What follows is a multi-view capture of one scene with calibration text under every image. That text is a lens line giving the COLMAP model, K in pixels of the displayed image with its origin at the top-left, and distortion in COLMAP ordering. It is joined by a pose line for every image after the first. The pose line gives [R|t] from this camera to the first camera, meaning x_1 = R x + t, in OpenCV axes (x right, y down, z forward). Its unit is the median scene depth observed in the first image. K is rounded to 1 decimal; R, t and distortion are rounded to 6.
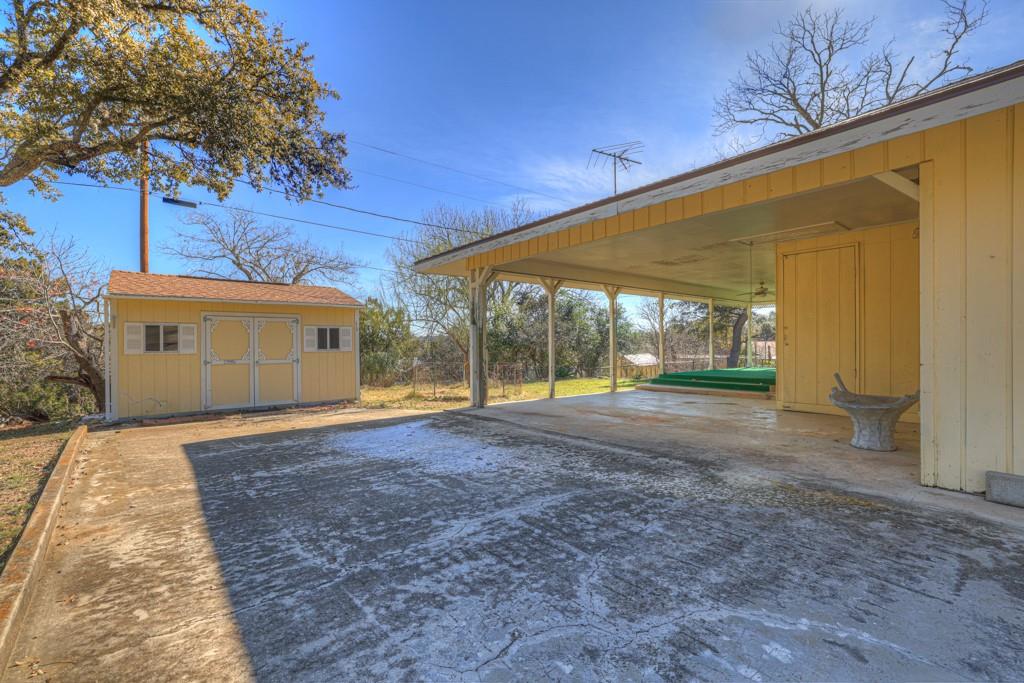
lens RADIAL K [[437.0, 0, 512.0], [0, 437.0, 341.5], [0, 0, 1]] dist [-0.030598, 0.000115]
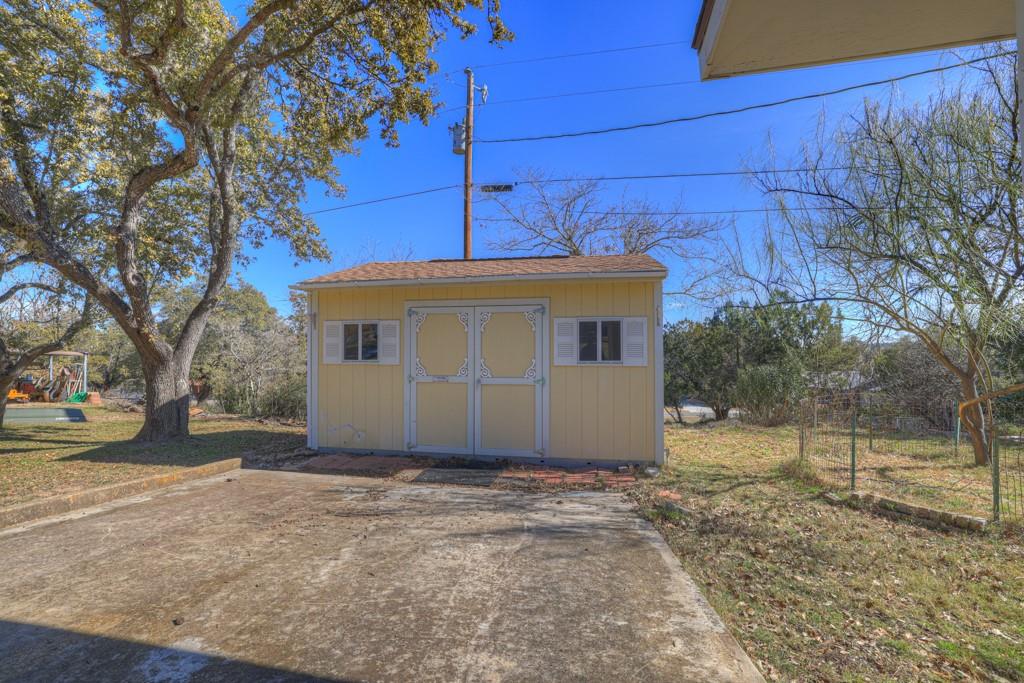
lens RADIAL K [[437.0, 0, 512.0], [0, 437.0, 341.5], [0, 0, 1]] dist [-0.030598, 0.000115]
pose [[0.617423, -0.013779, -0.786511, -0.081803], [0.000087, 0.999848, -0.017448, 0.003738], [0.786632, 0.010704, 0.617330, 0.664996]]
